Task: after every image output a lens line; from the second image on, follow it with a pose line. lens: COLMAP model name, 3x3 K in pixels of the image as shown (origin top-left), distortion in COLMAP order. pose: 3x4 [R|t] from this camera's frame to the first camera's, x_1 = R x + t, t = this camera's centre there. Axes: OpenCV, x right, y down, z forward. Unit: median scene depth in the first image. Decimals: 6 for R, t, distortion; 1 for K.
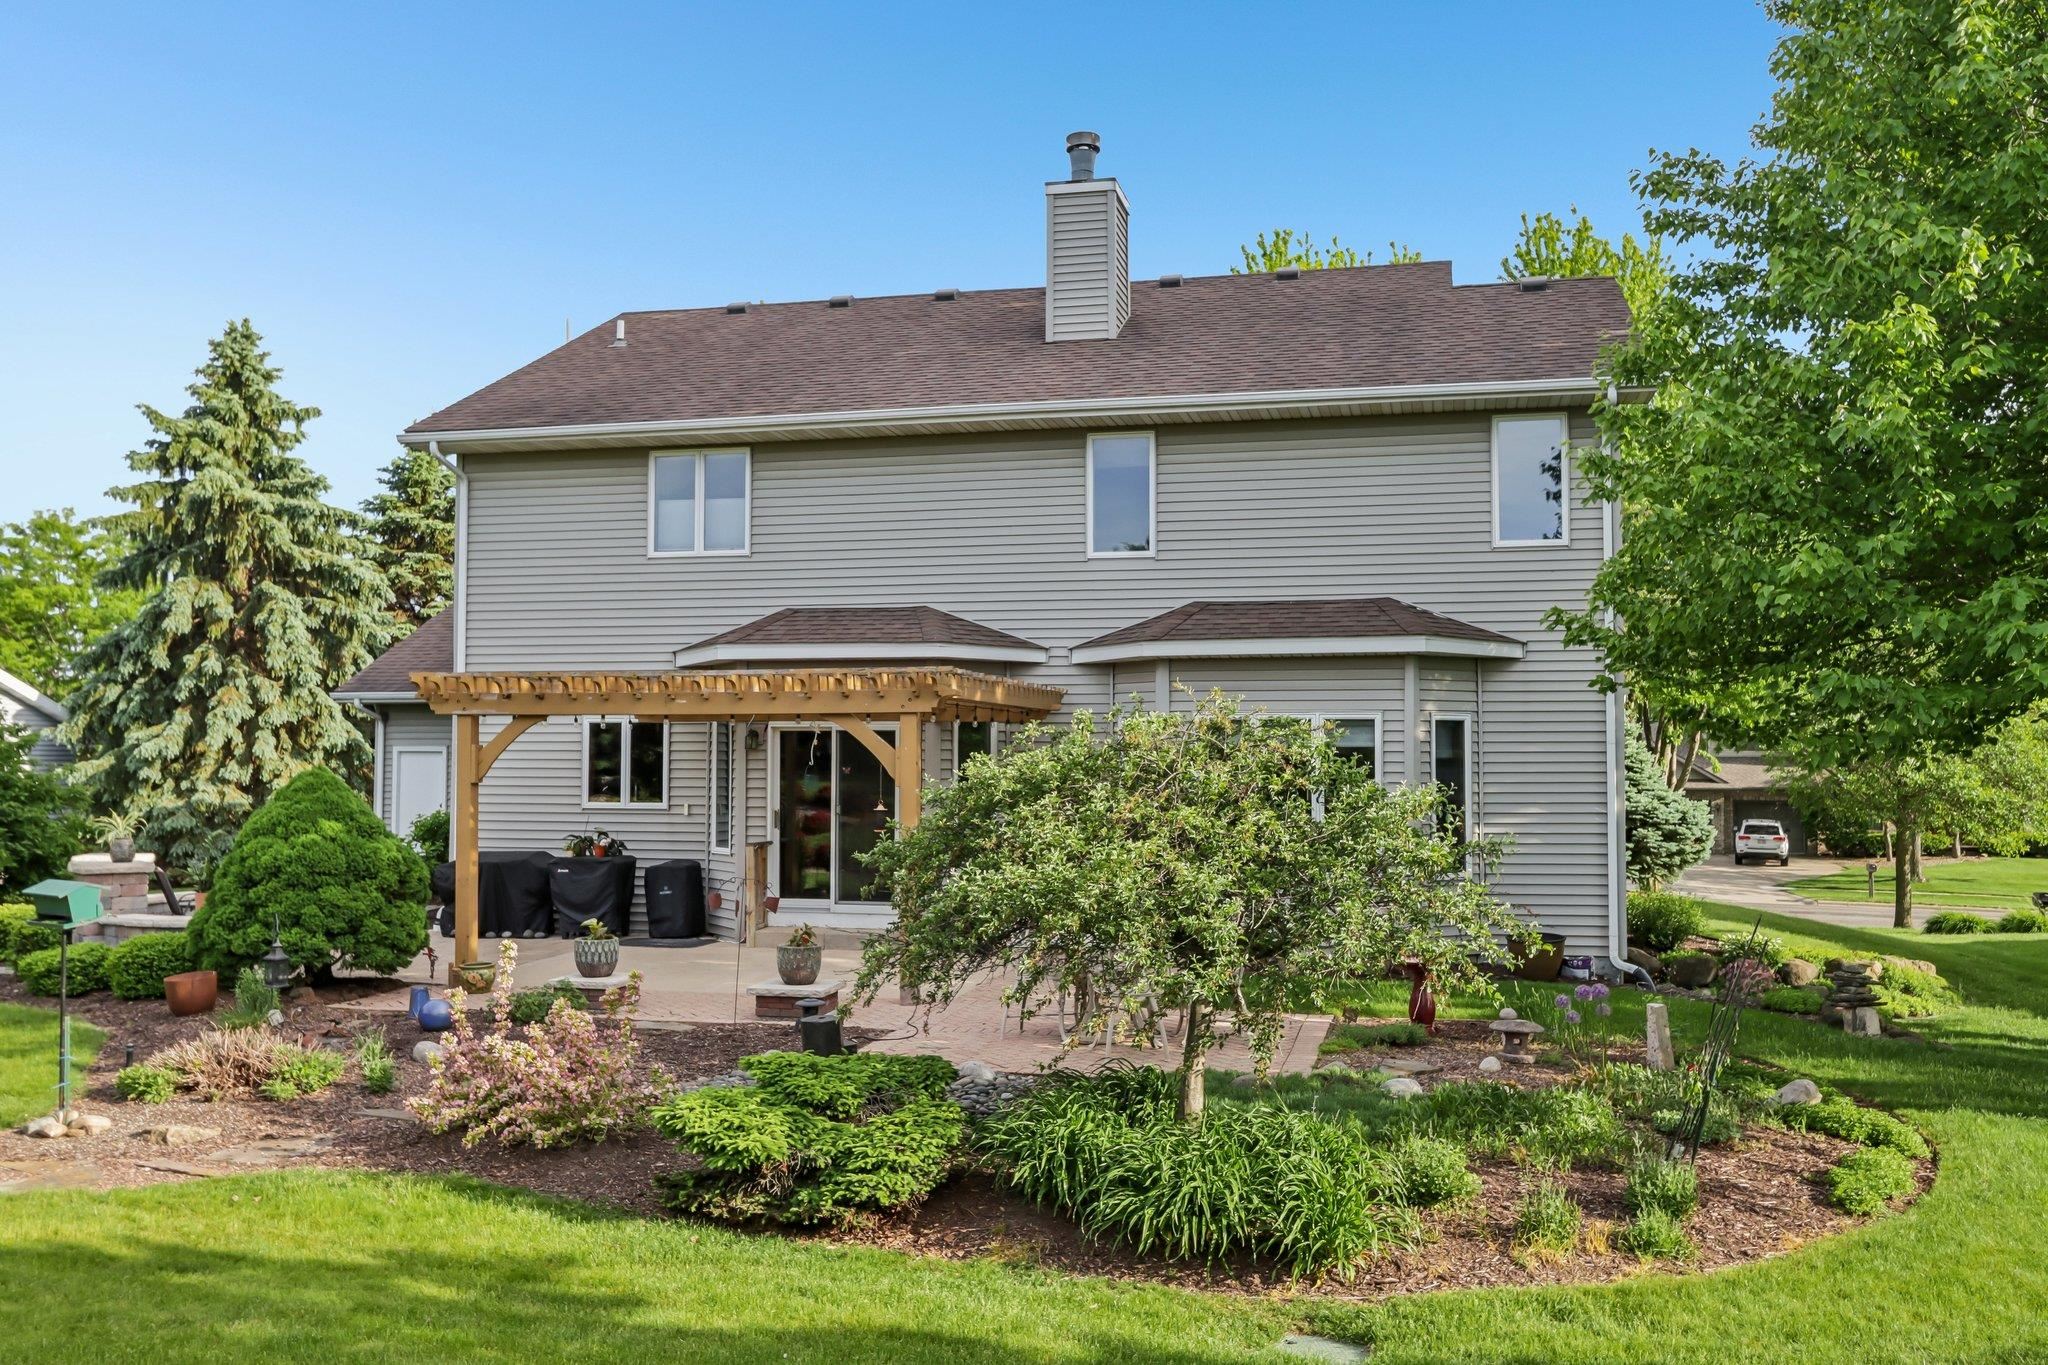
lens RADIAL K [[1787.7, 0, 1030.8], [0, 1787.7, 667.6], [0, 0, 1]] dist [-0.008819, 0.016087]
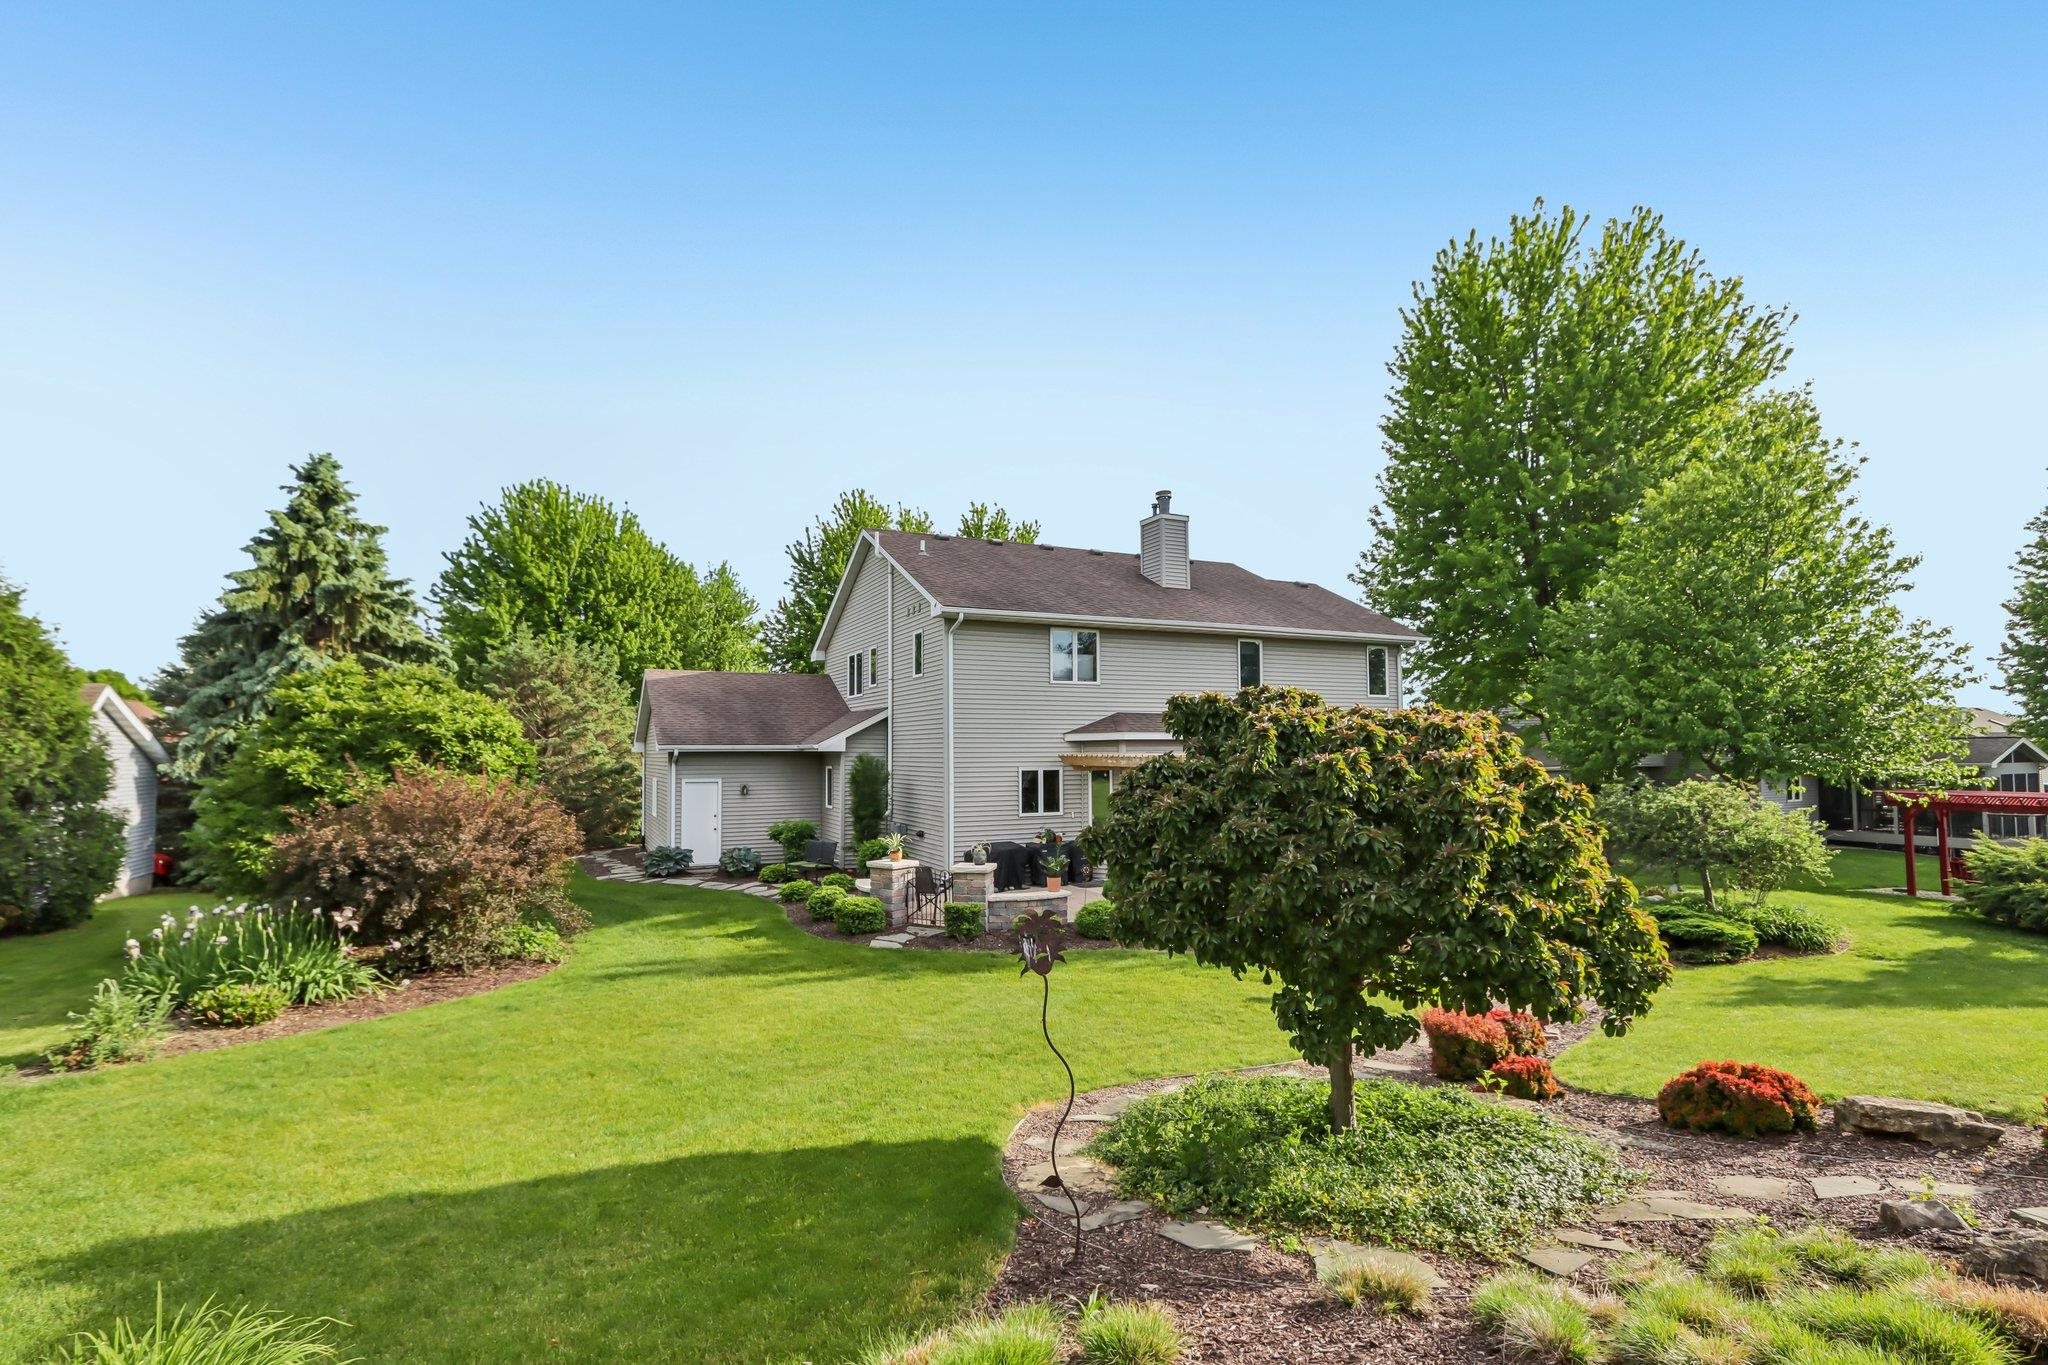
lens RADIAL K [[979.7, 0, 1031.6], [0, 979.7, 693.1], [0, 0, 1]] dist [-0.020277, -0.000064]
pose [[0.778450, 0.034161, 0.626776, -0.880392], [-0.027934, 0.999414, -0.019778, -0.030082], [-0.627085, -0.002112, 0.778948, 0.198920]]
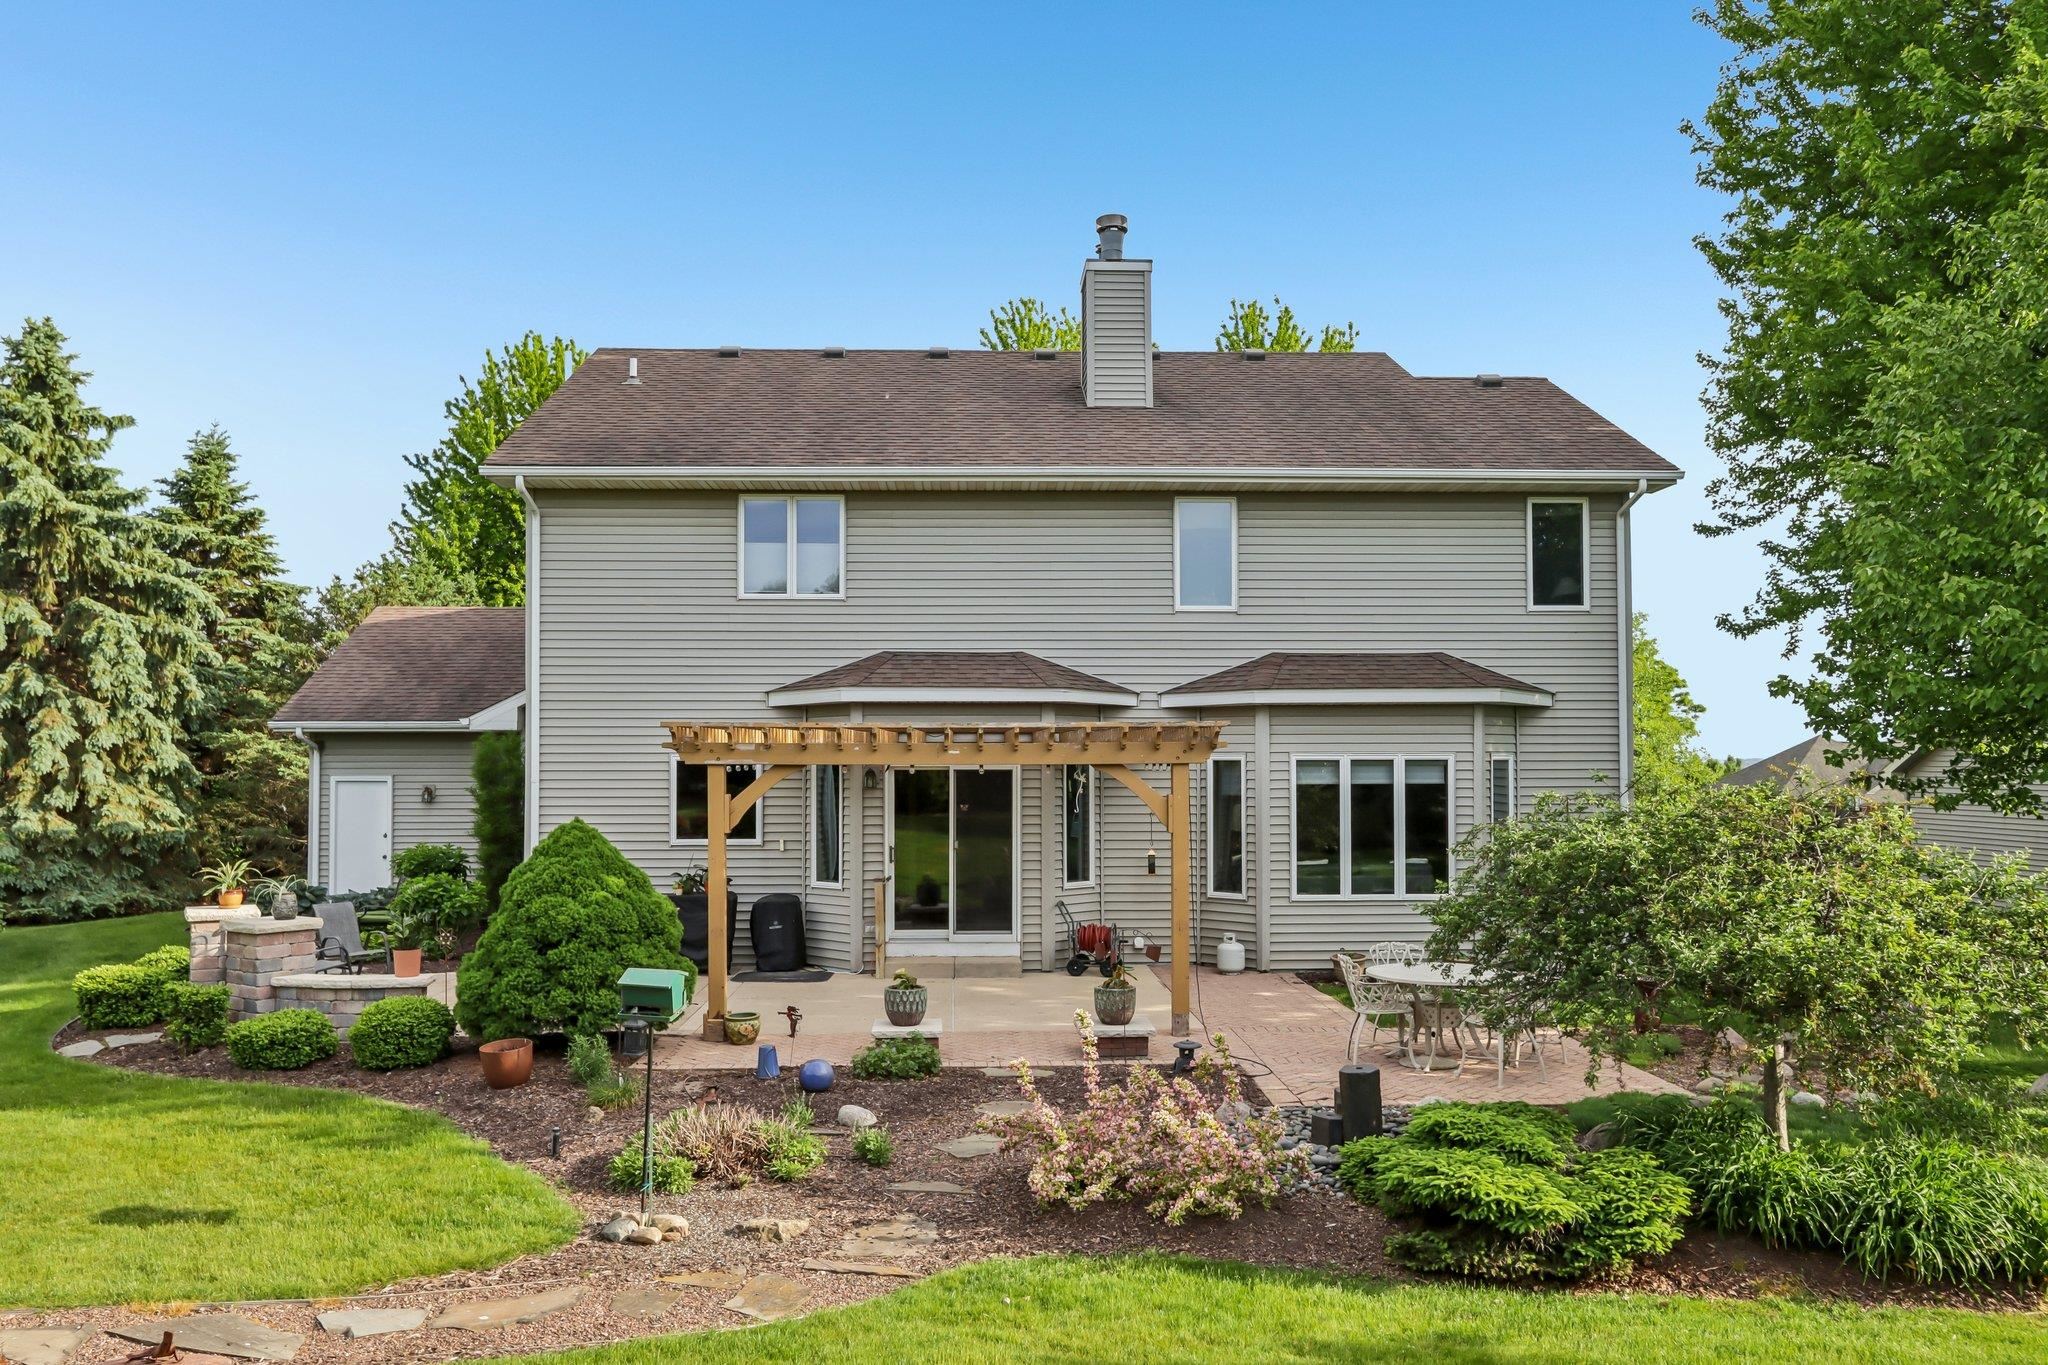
lens RADIAL K [[1603.5, 0, 1035.3], [0, 1603.5, 702.6], [0, 0, 1]] dist [-0.017296, 0.031175]
pose [[0.964056, 0.006326, 0.265624, -0.292526], [-0.010611, 0.999836, 0.014698, -0.017539], [-0.265487, -0.016988, 0.963965, 0.072450]]
